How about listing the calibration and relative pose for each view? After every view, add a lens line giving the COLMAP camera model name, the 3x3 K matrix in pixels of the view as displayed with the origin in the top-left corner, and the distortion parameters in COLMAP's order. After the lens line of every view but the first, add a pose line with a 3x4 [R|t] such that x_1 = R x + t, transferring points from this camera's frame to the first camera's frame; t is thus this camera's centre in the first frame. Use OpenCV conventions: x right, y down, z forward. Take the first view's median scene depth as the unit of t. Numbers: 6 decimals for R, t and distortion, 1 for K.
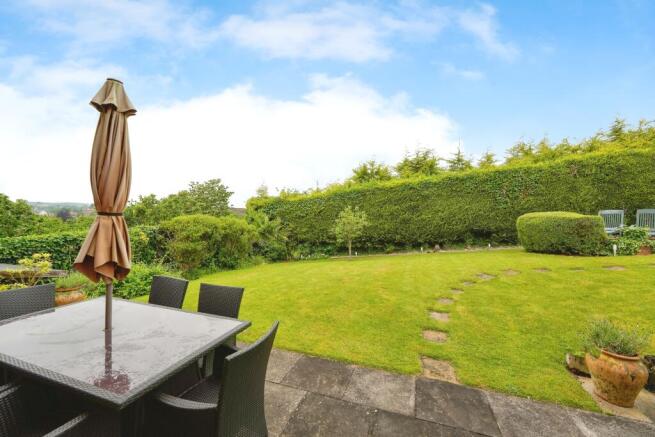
lens RADIAL K [[270.6, 0, 325.3], [0, 270.6, 216.9], [0, 0, 1]] dist [-0.000566, -0.000058]
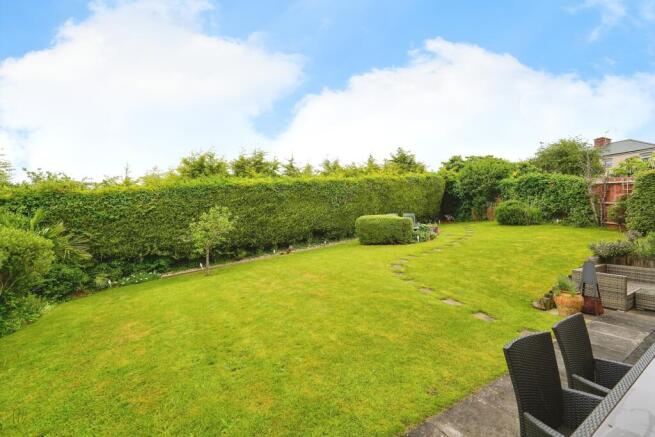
lens RADIAL K [[270.6, 0, 326.5], [0, 270.6, 218.2], [0, 0, 1]] dist [-0.000566, -0.000058]
pose [[0.637312, -0.004244, 0.770594, -0.287121], [0.005458, 0.999985, 0.000994, -0.002690], [-0.770586, 0.003572, 0.637326, 0.224443]]
